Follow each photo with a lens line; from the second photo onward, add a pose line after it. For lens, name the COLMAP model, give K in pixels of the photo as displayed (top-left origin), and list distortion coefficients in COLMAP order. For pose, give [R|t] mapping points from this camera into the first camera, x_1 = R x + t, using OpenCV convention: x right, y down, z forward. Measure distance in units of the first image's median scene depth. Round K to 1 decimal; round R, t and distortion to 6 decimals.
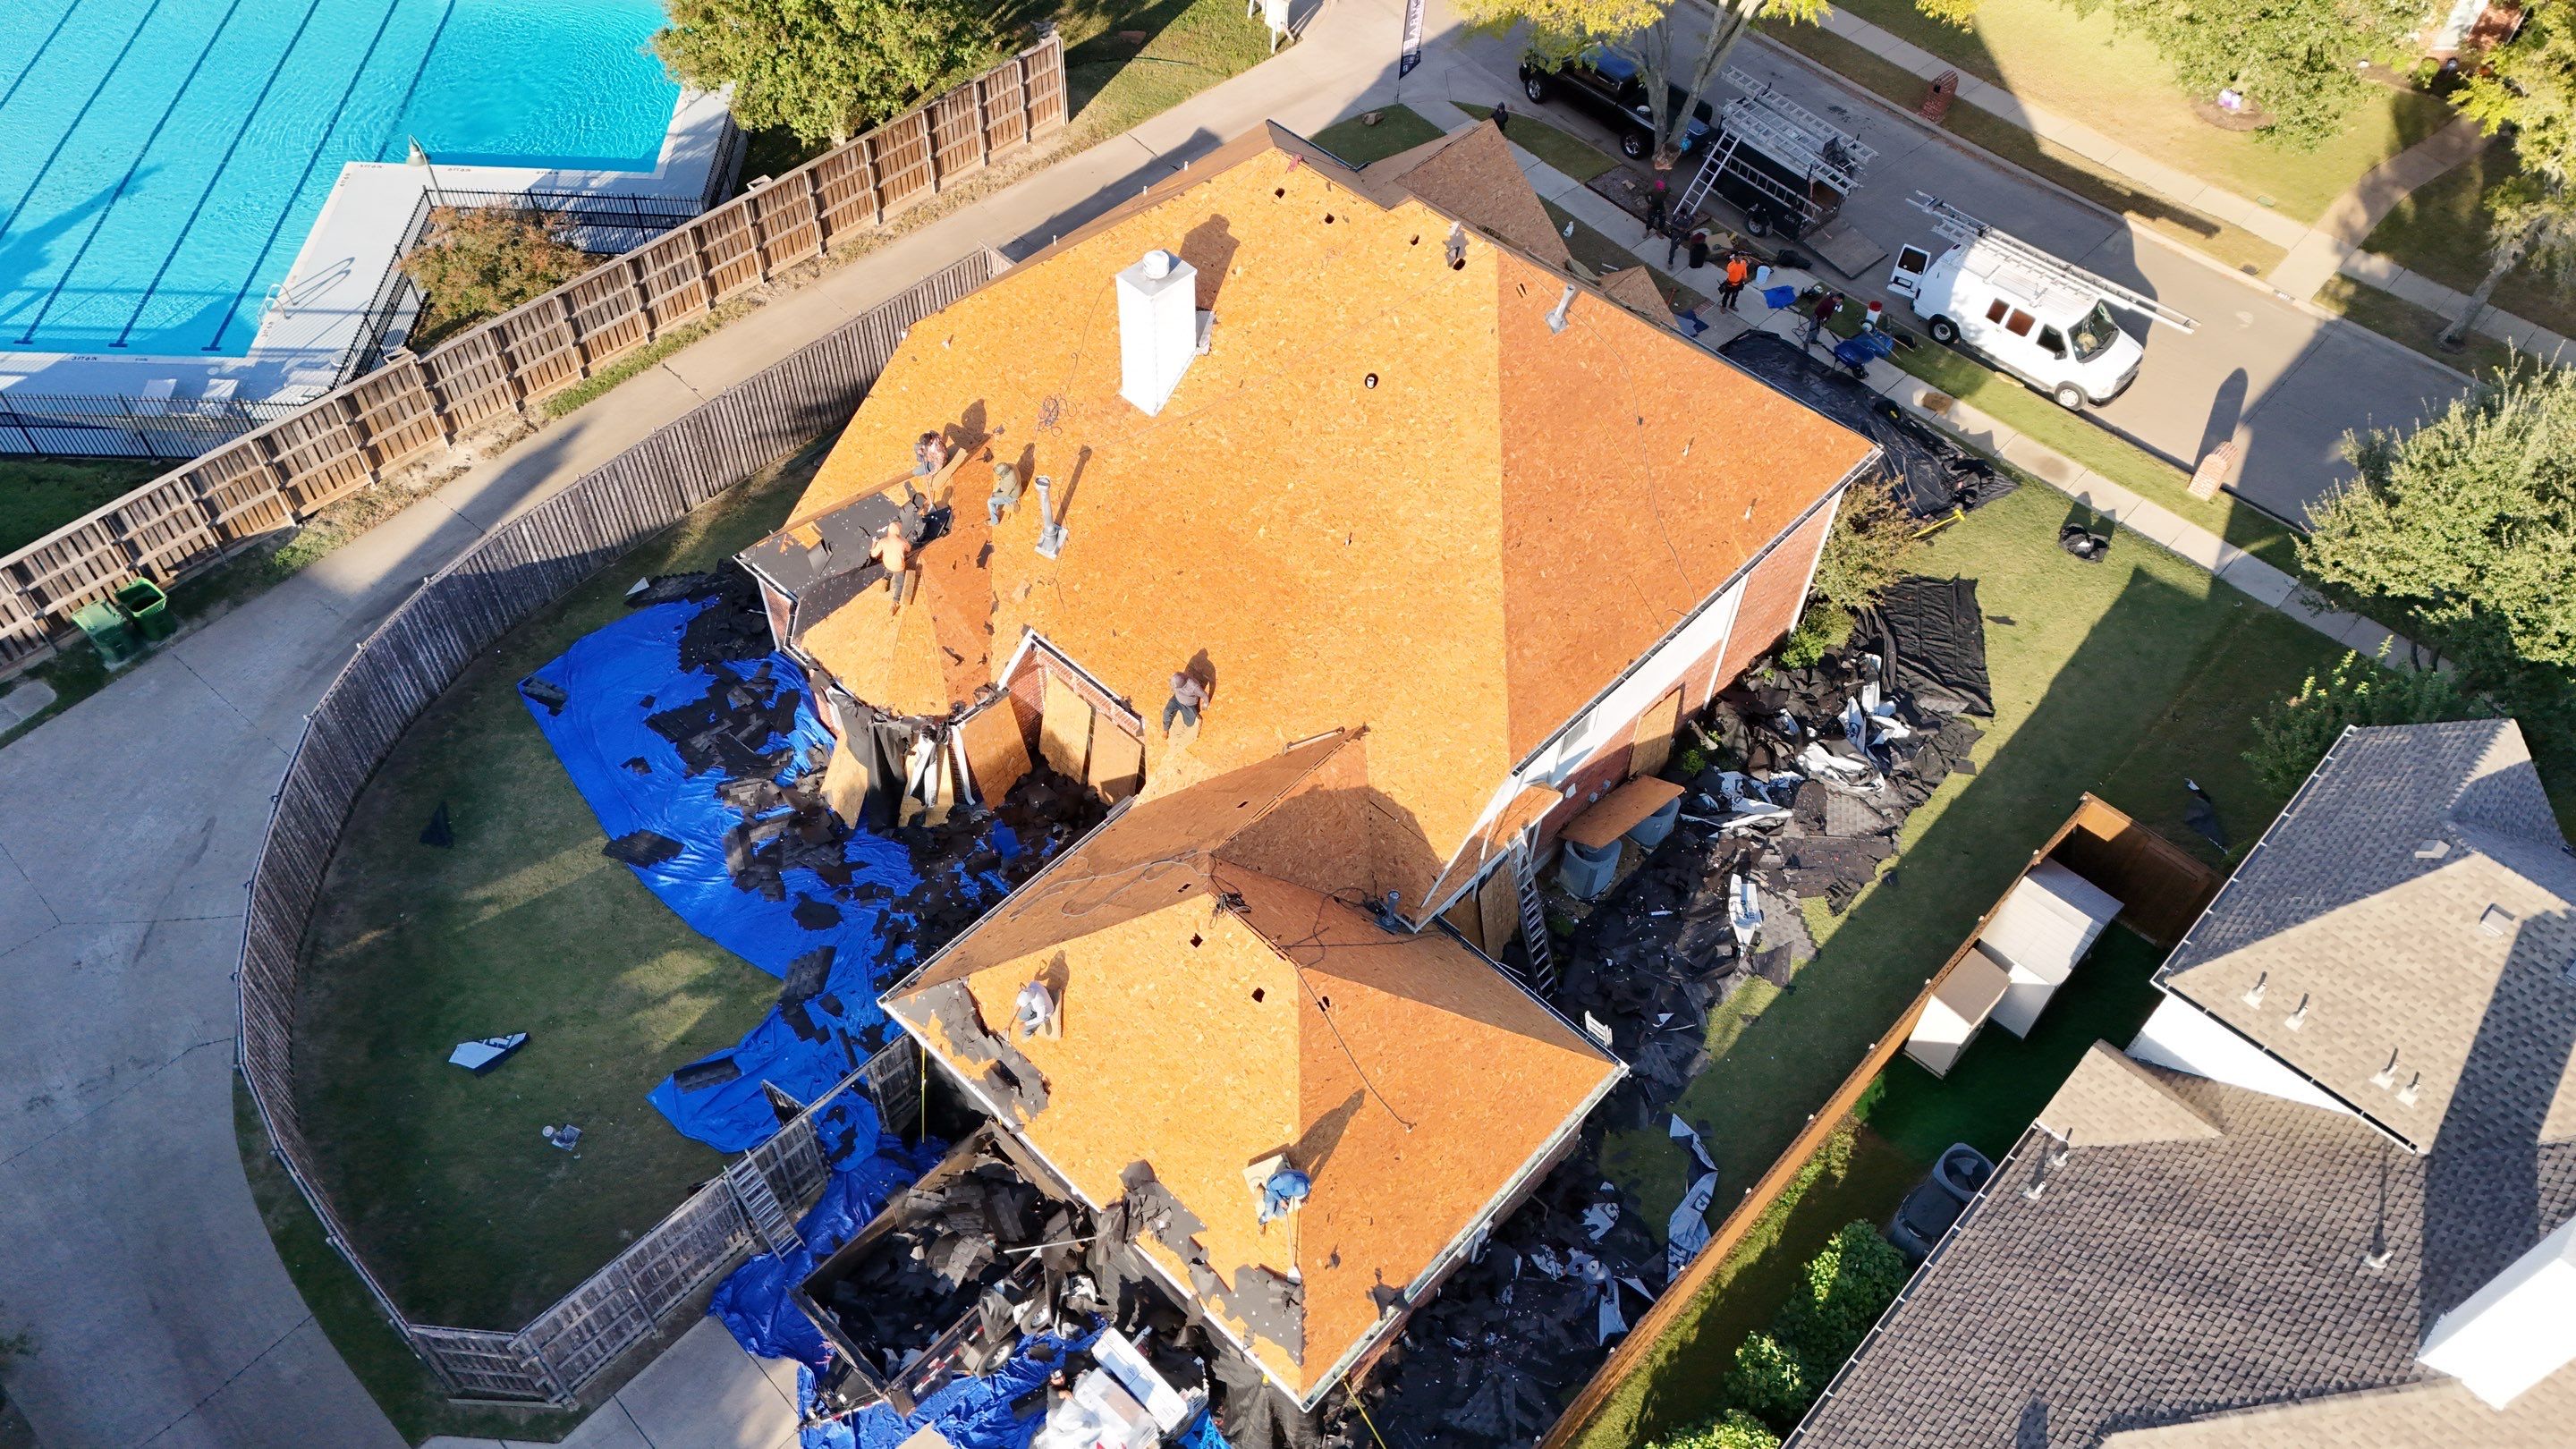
lens RADIAL K [[1871.8, 0, 1290.7], [0, 1871.8, 735.5], [0, 0, 1]] dist [0.067315, -0.064200]
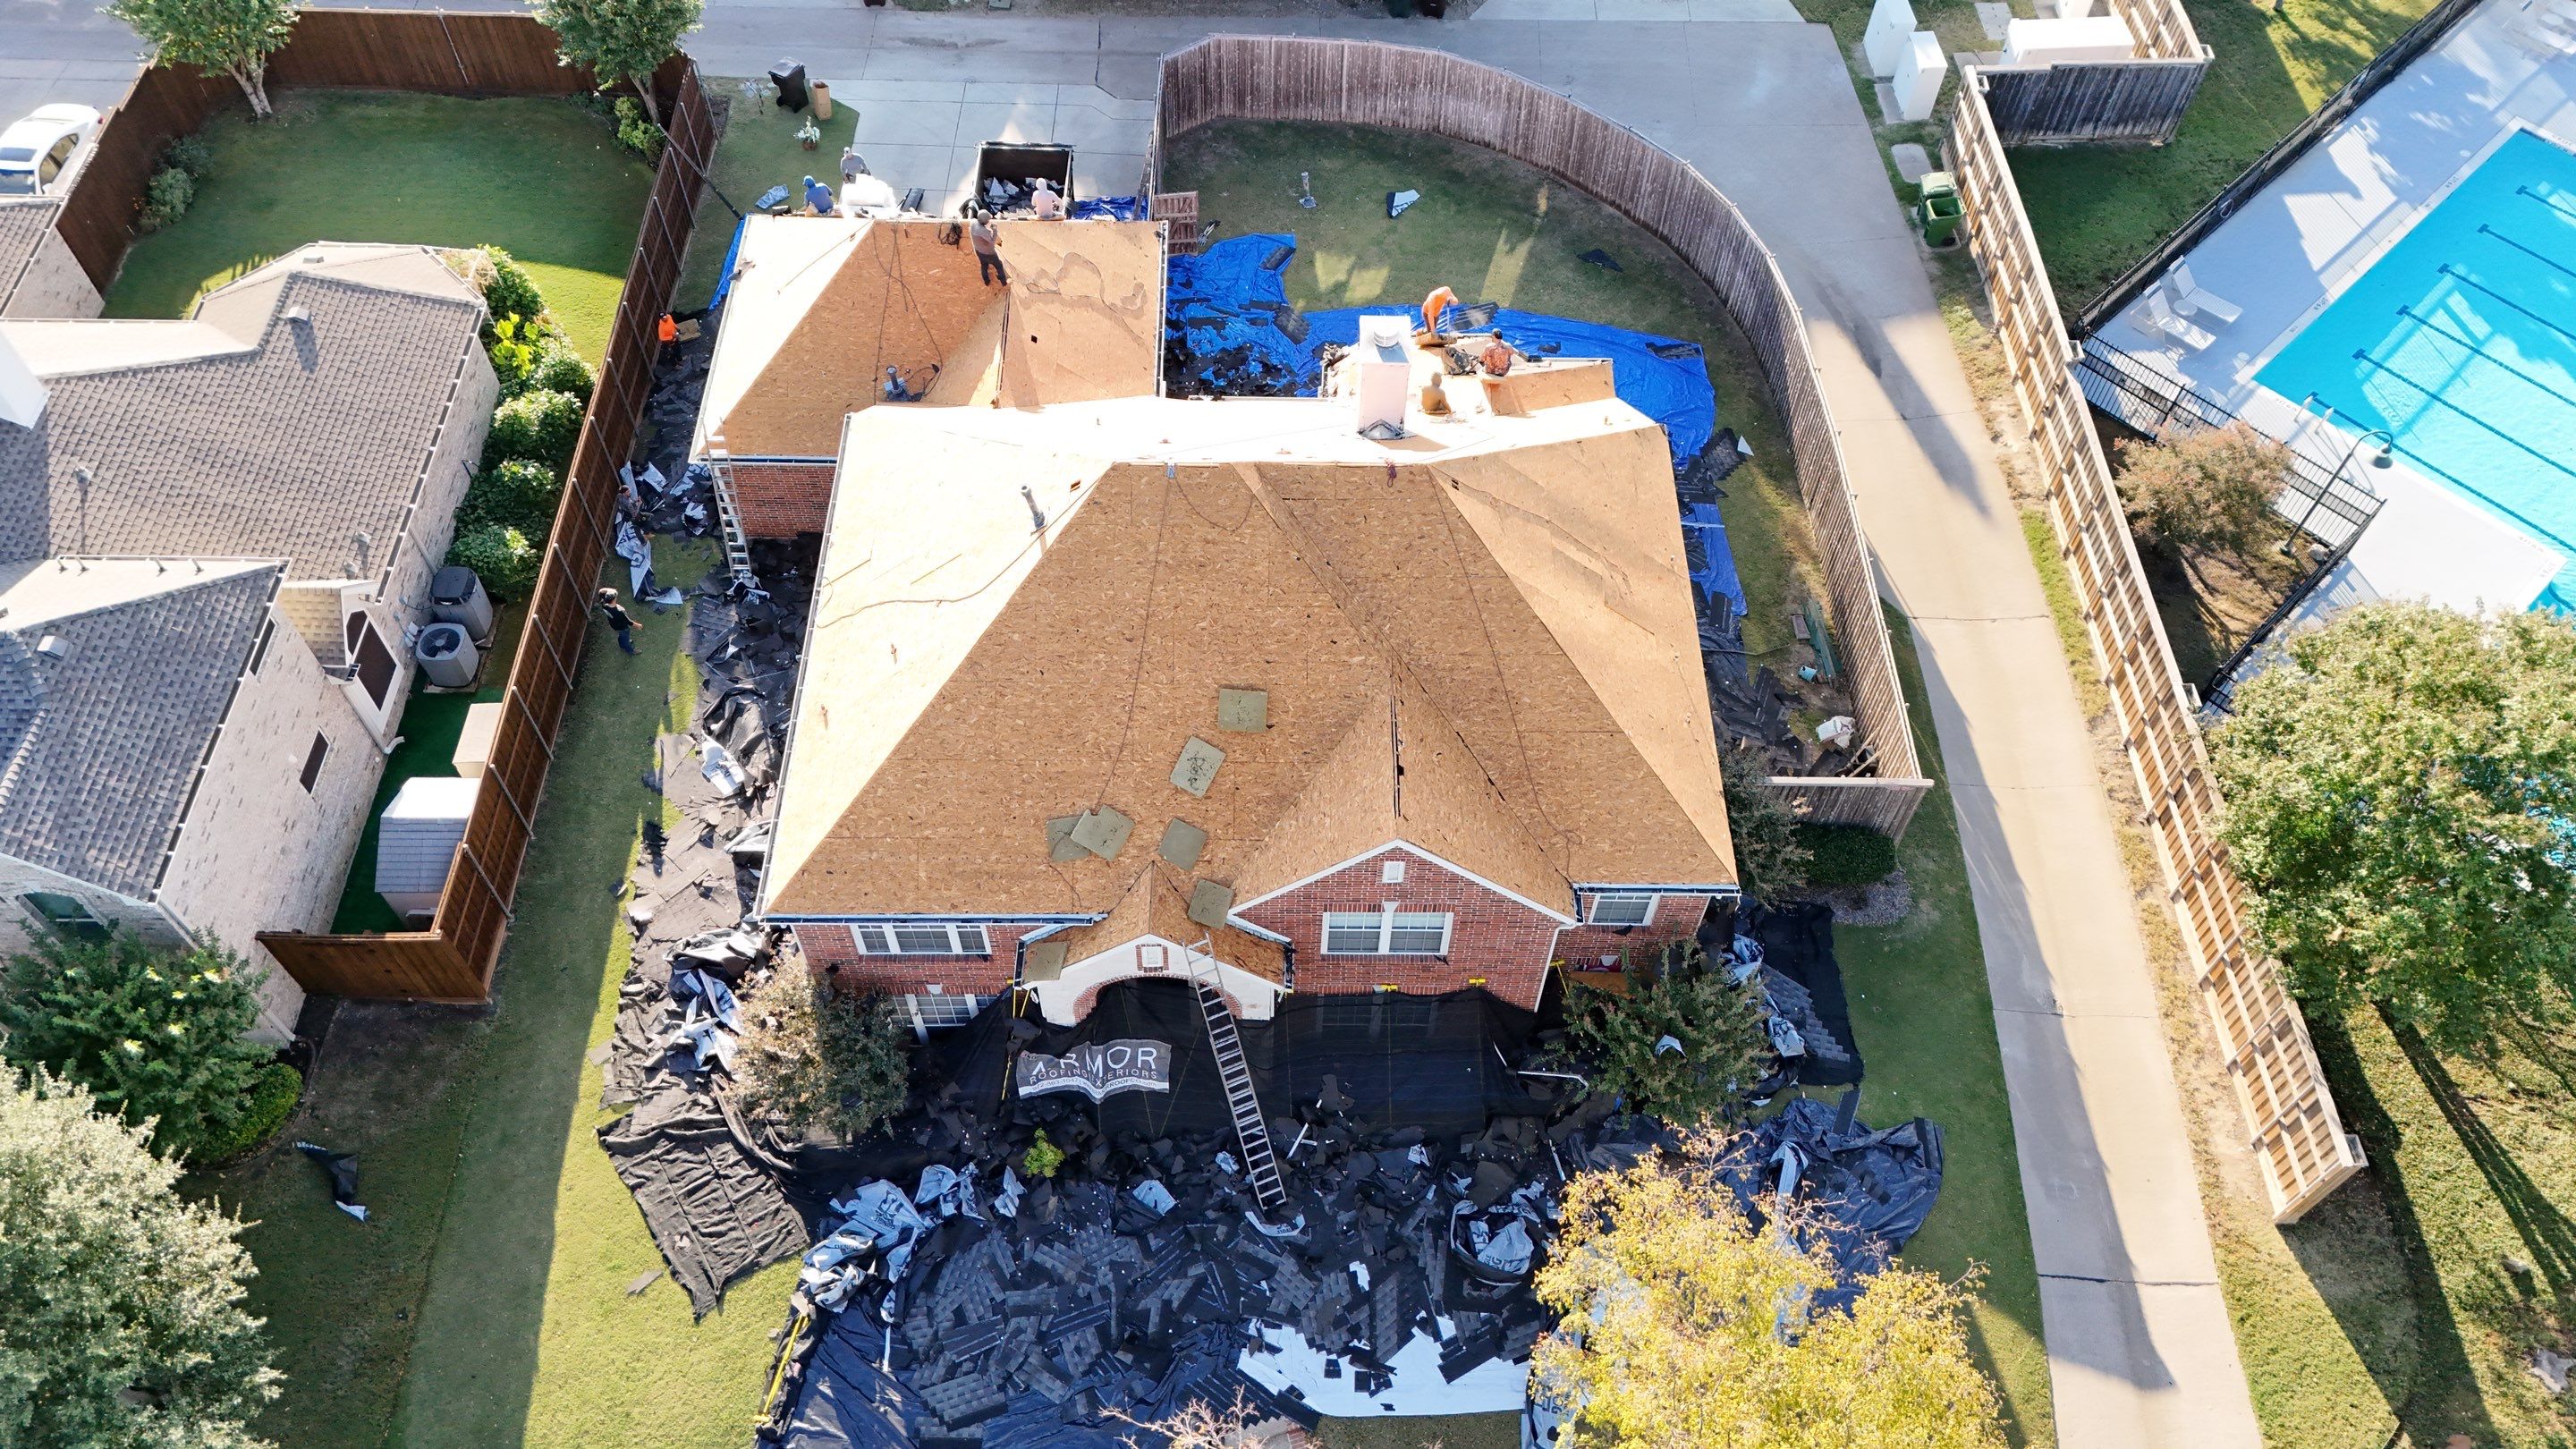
lens RADIAL K [[1871.8, 0, 1290.7], [0, 1871.8, 735.5], [0, 0, 1]] dist [0.067315, -0.064200]
pose [[-0.724315, 0.535482, -0.434312, 0.473475], [-0.562913, -0.095553, 0.820974, -0.982031], [0.398118, 0.839123, 0.370640, 0.742264]]
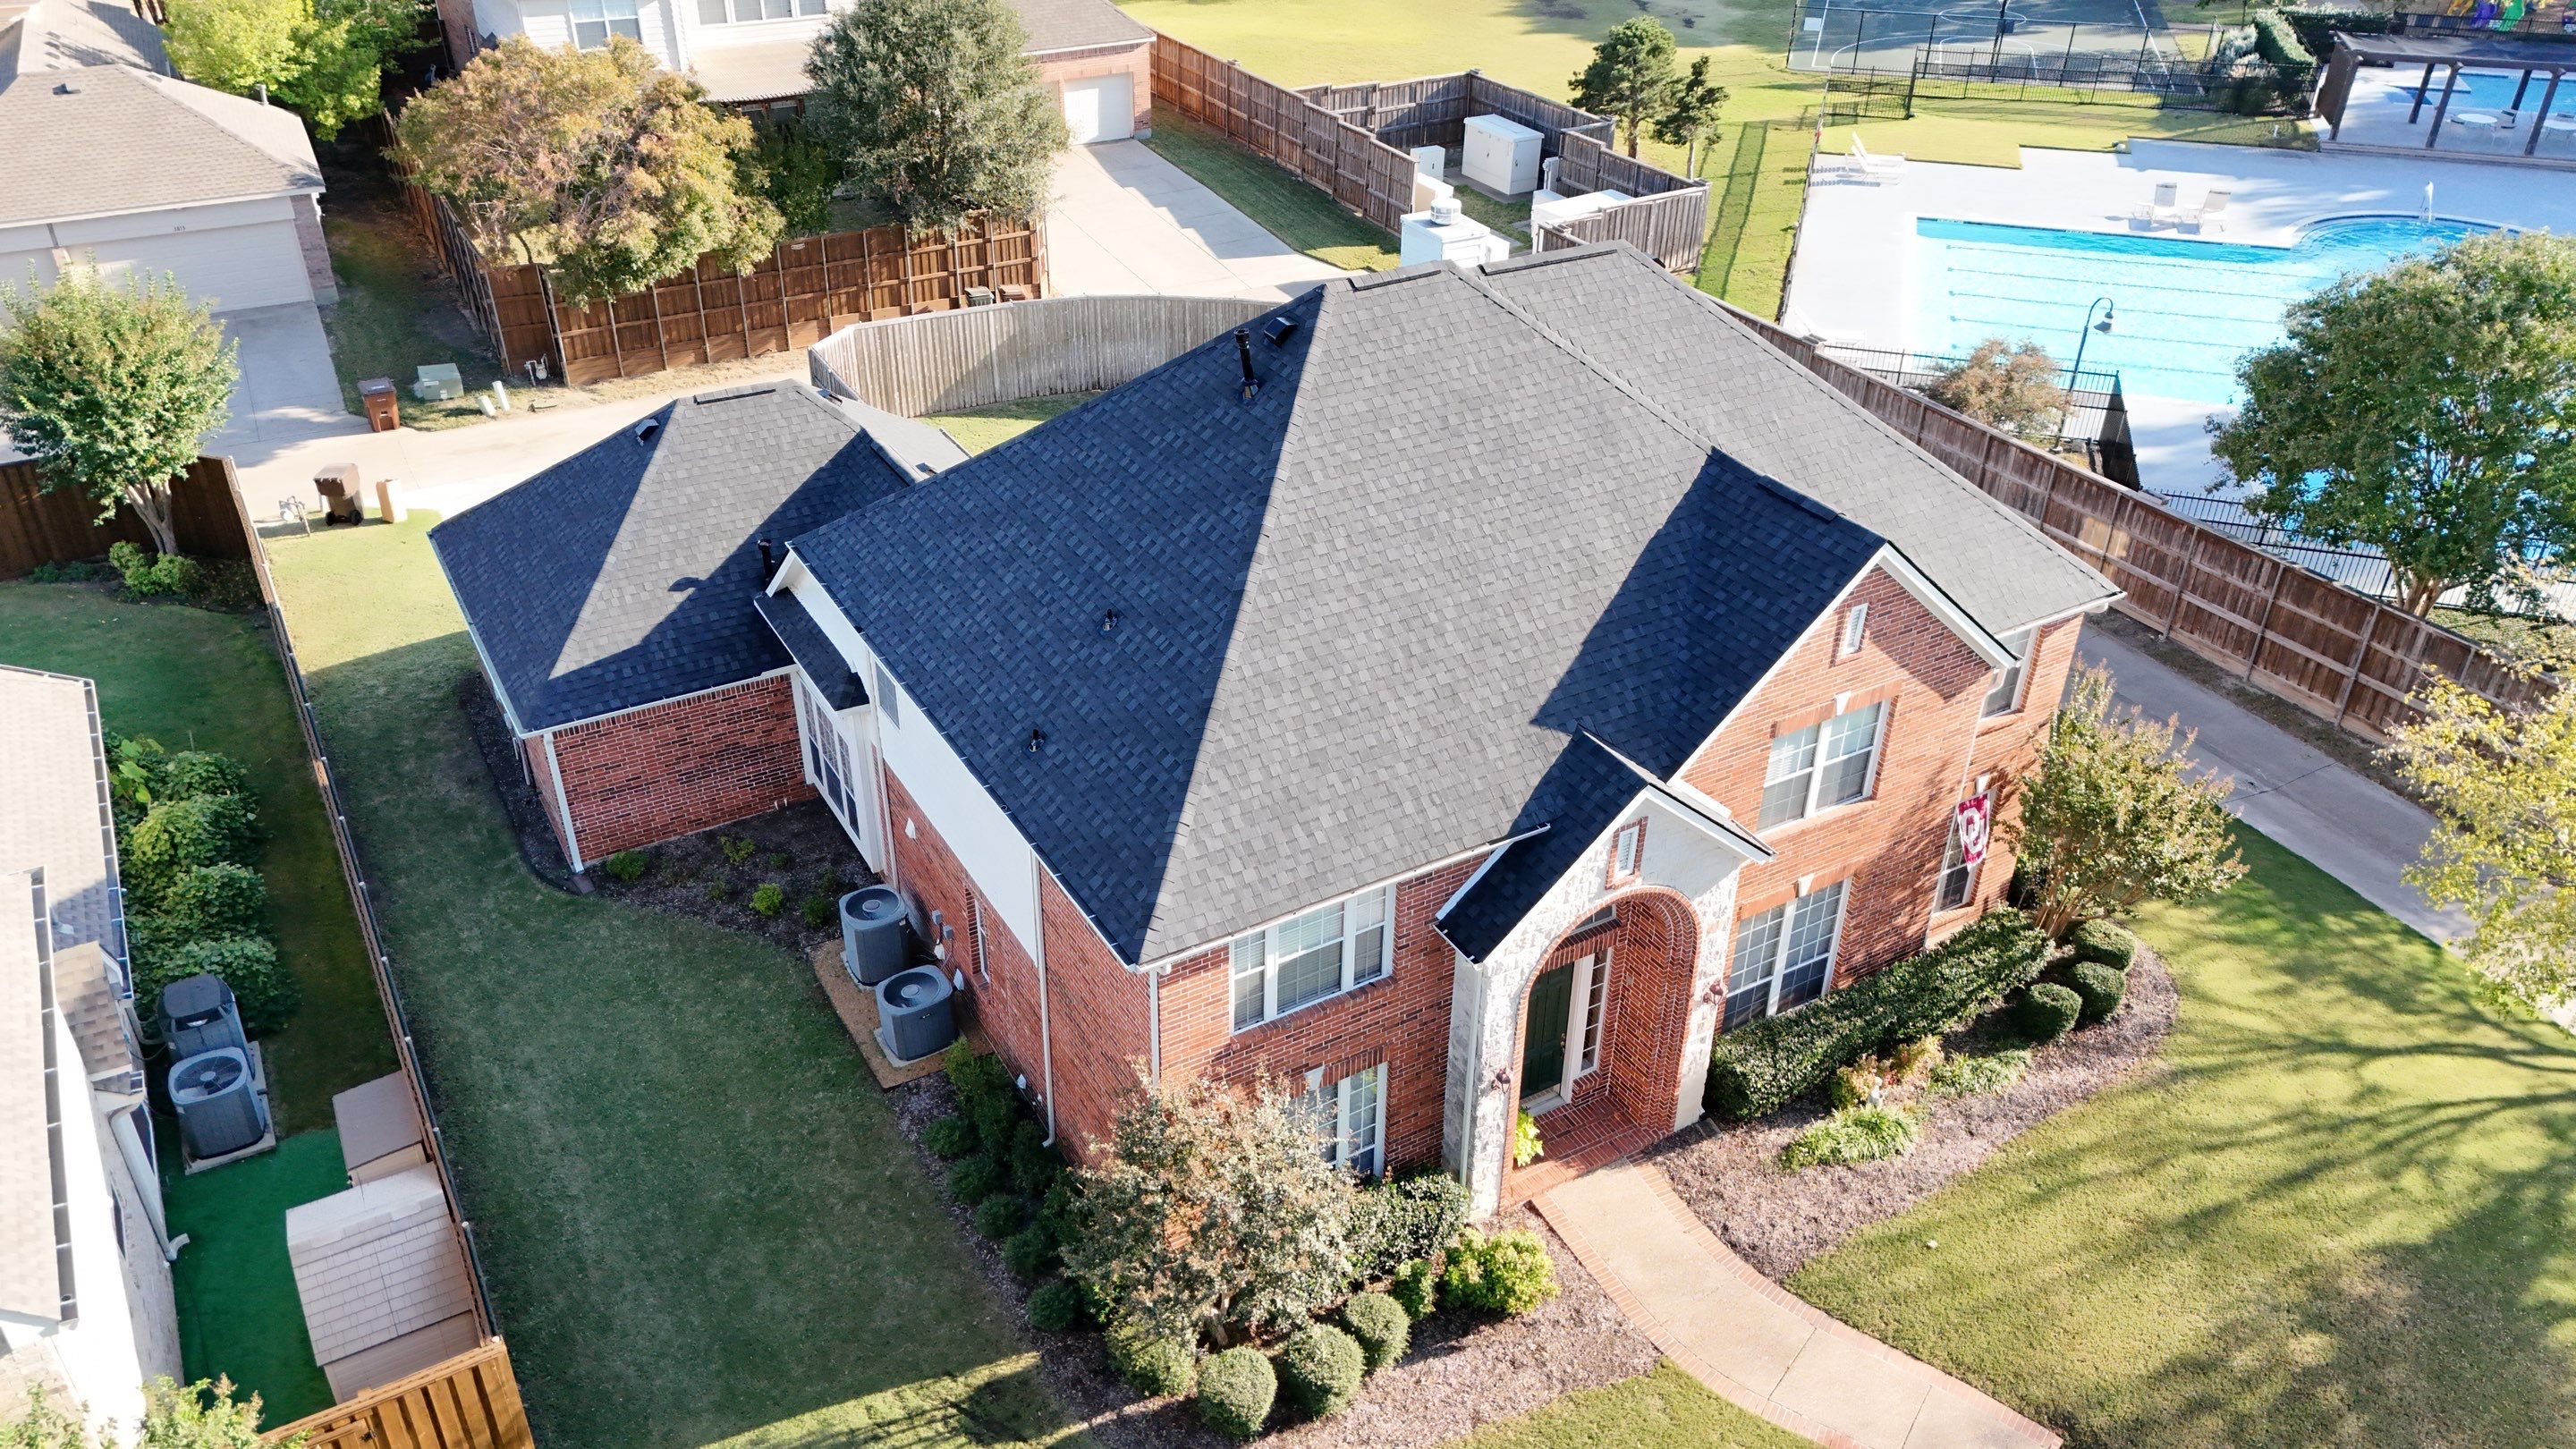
lens RADIAL K [[1900.4, 0, 1288.0], [0, 1900.4, 724.5], [0, 0, 1]] dist [0.077363, -0.065593]
pose [[-0.278219, 0.479107, -0.832497, 0.742521], [-0.759293, 0.421125, 0.496114, -0.501013], [0.588276, 0.770137, 0.246617, 0.866730]]
